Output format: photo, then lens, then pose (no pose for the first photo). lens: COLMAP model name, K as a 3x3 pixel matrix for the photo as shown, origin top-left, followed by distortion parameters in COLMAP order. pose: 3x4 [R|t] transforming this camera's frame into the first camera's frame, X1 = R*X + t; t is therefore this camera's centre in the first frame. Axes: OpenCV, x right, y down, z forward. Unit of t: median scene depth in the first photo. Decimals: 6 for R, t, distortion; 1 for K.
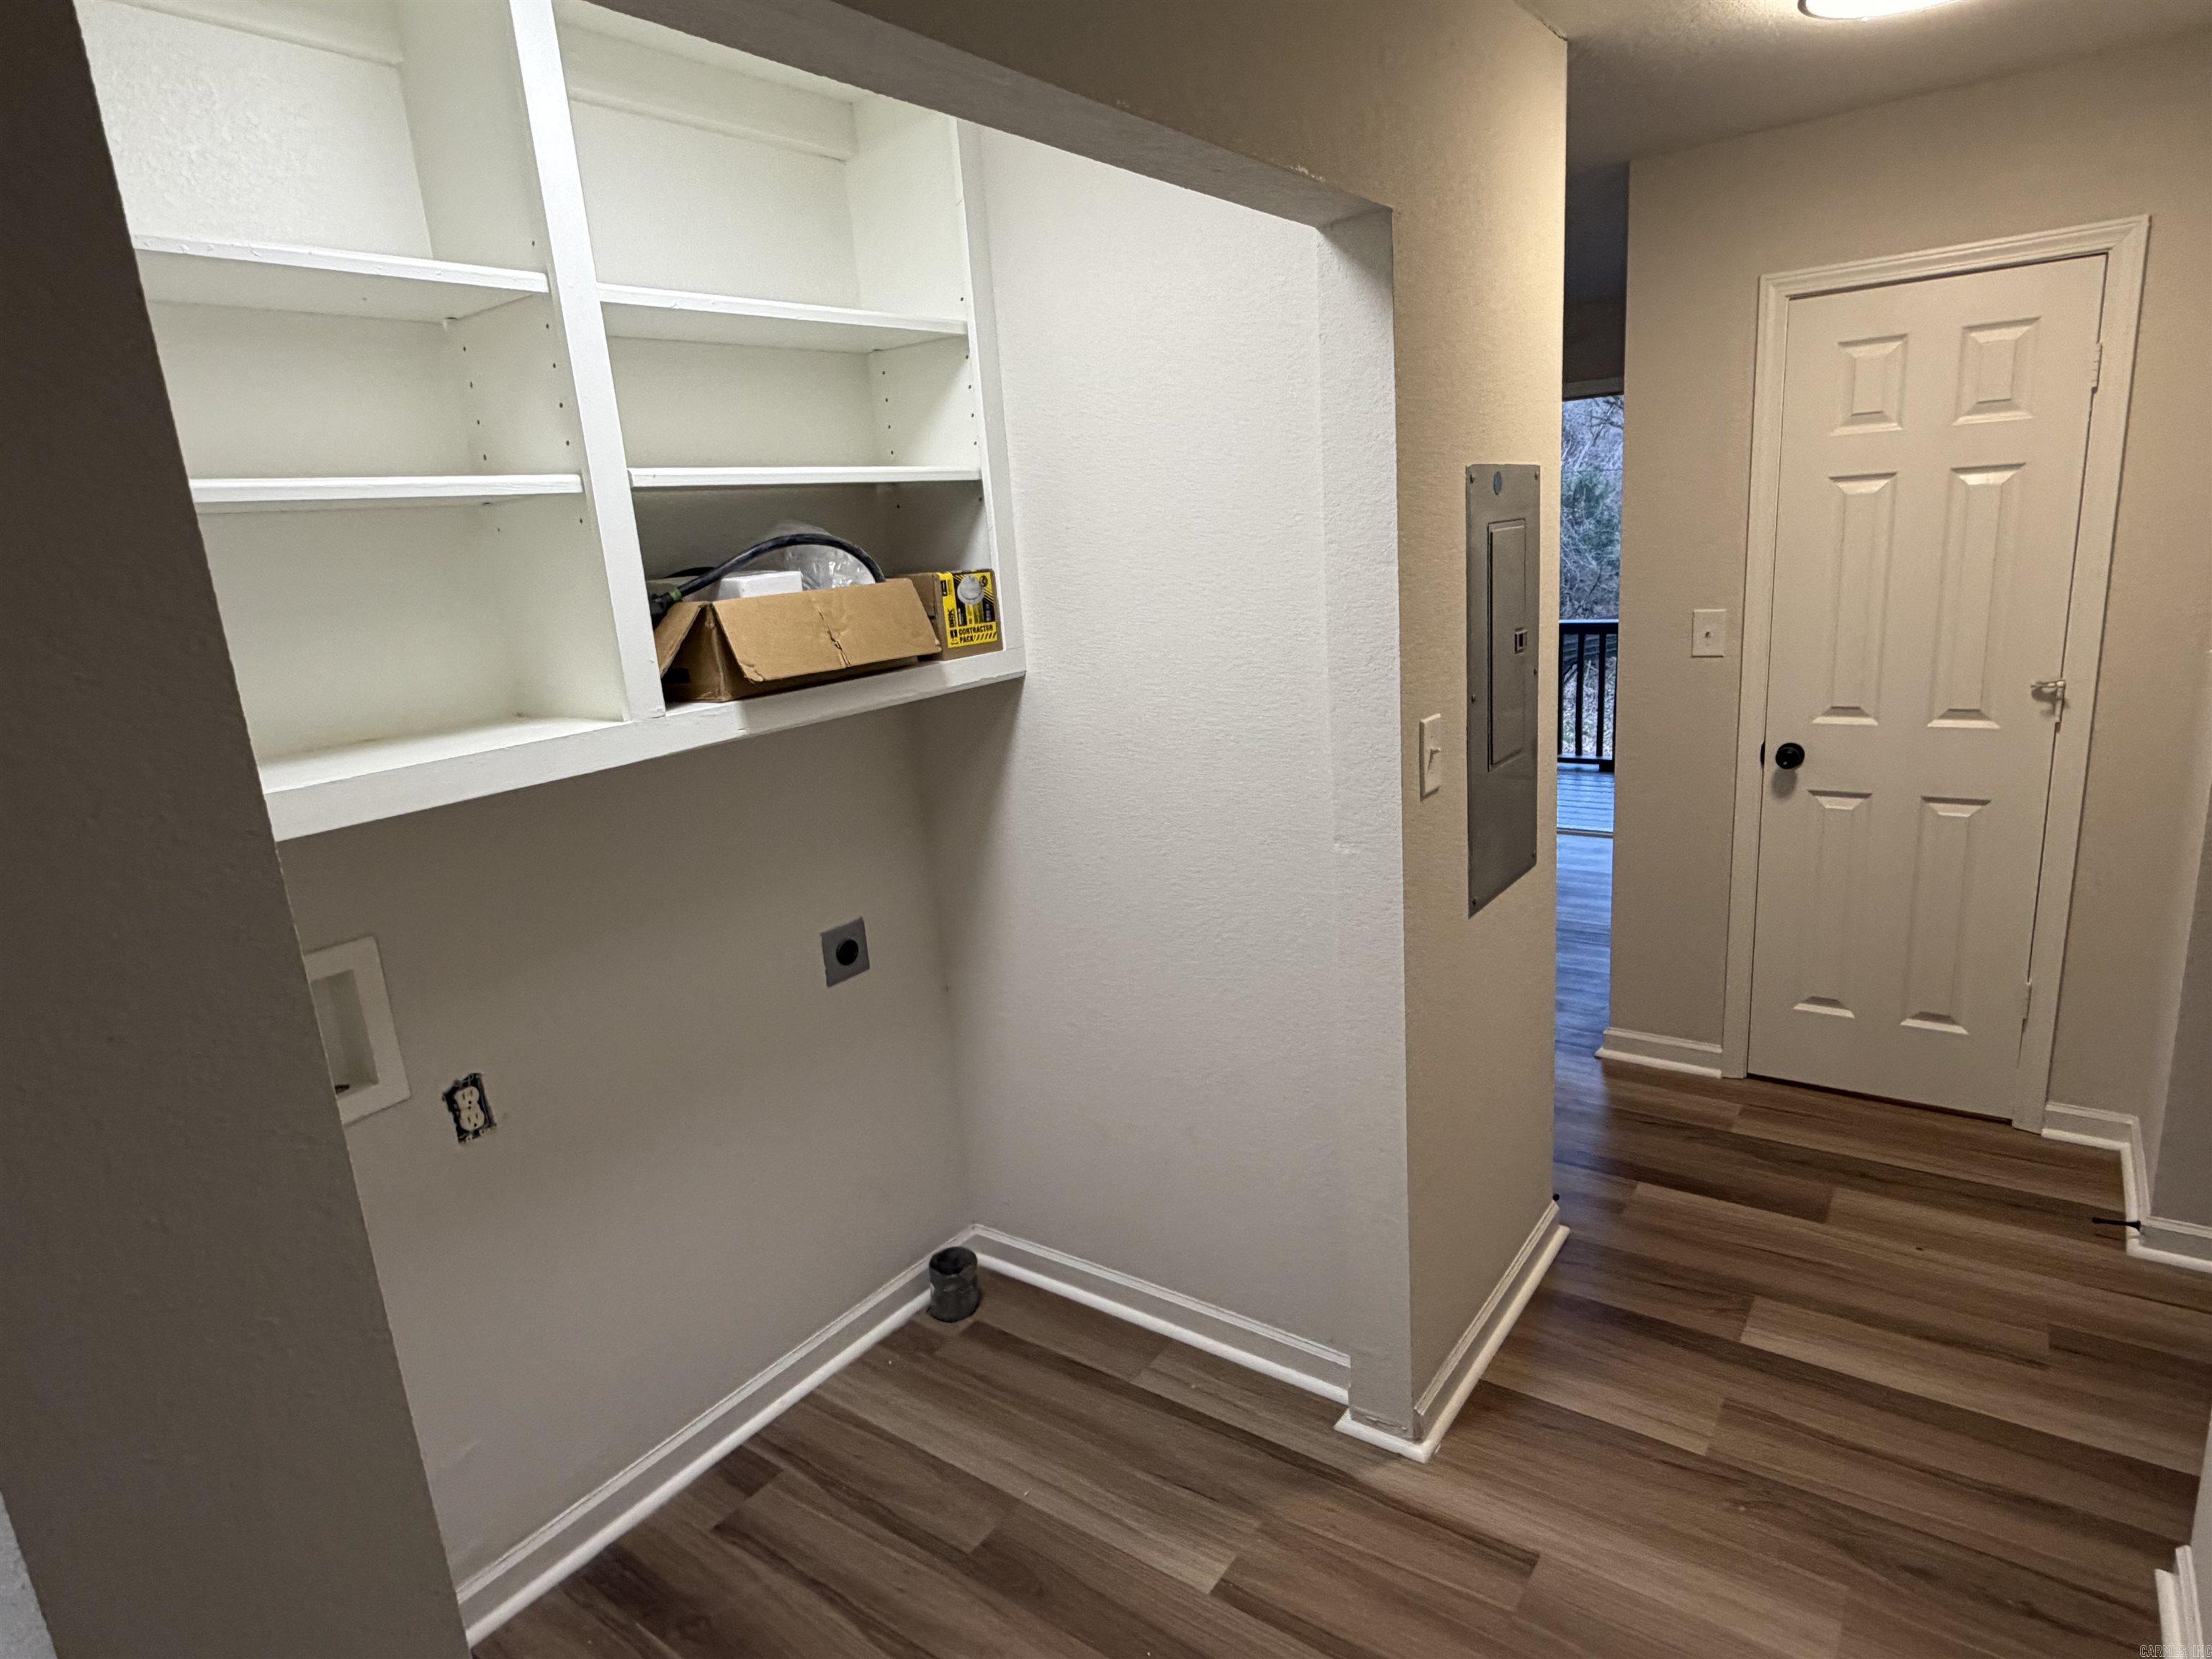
lens RADIAL K [[1252.6, 0, 1115.6], [0, 1252.6, 827.5], [0, 0, 1]] dist [-0.001642, 0.001520]
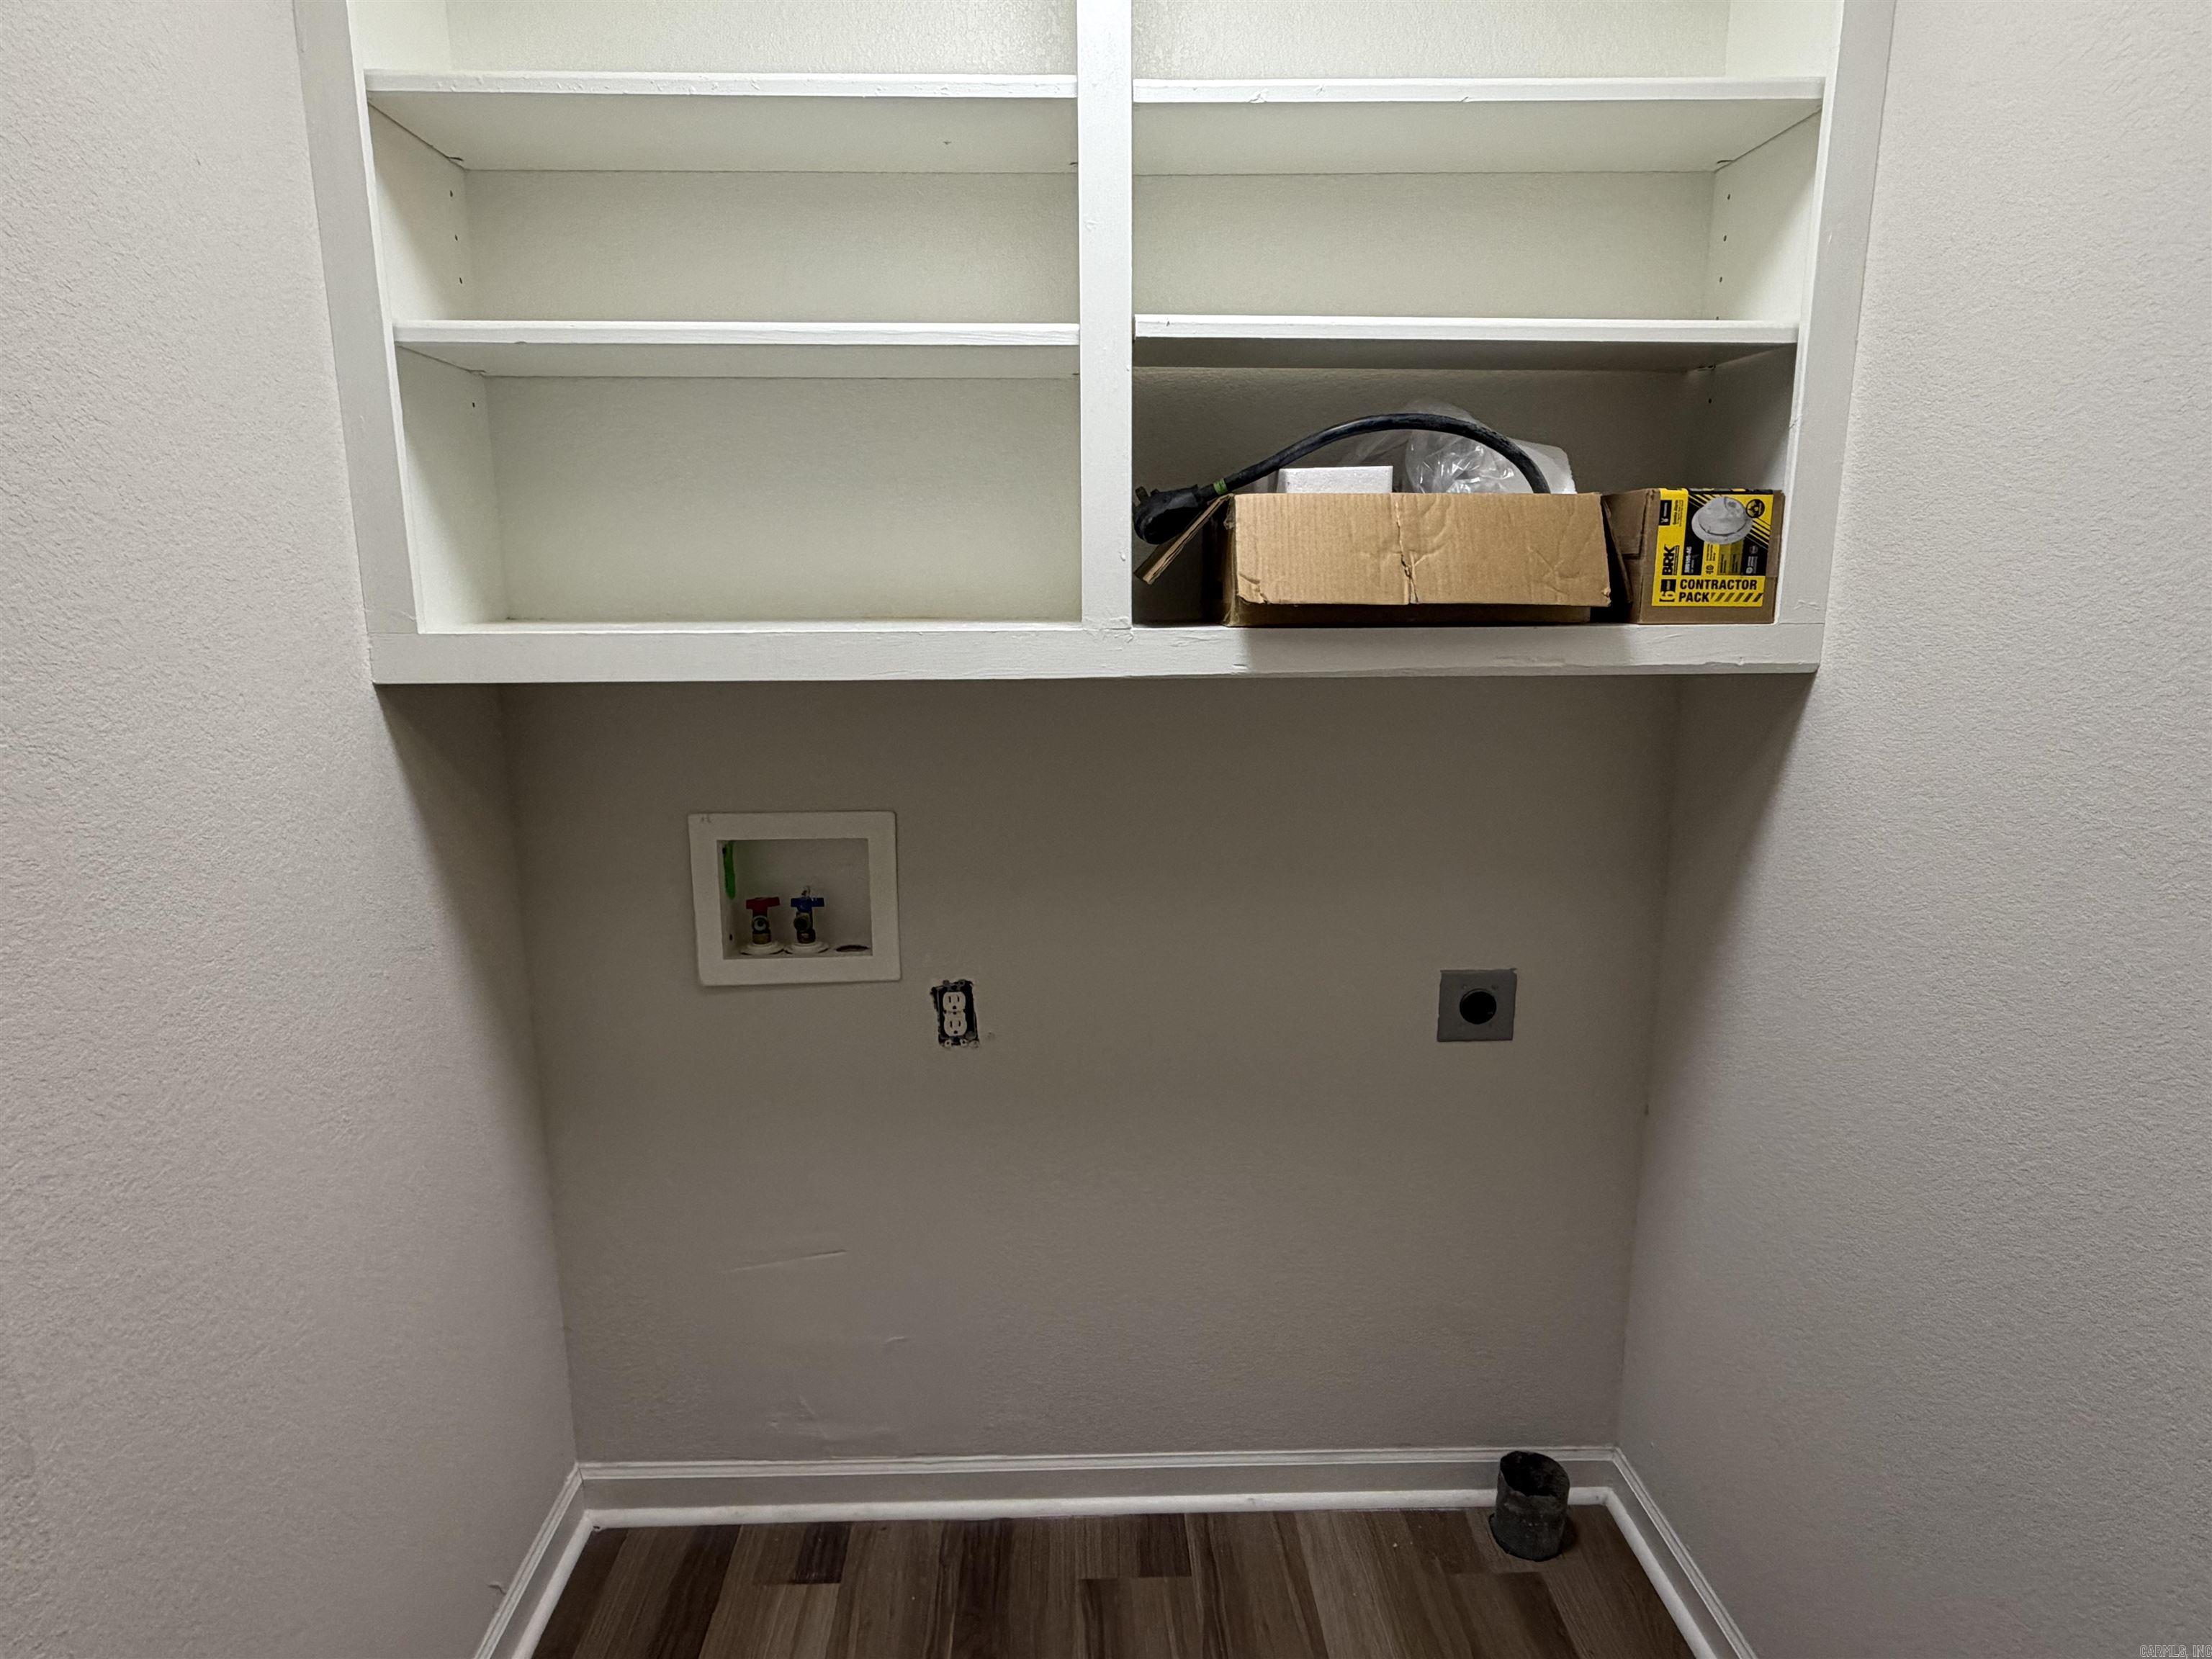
lens RADIAL K [[1252.6, 0, 1118.0], [0, 1252.6, 822.9], [0, 0, 1]] dist [-0.001642, 0.001520]
pose [[0.604460, 0.230557, -0.762543, 0.218453], [-0.226653, 0.967417, 0.112835, -0.045806], [0.763712, 0.104629, 0.637021, 0.390657]]
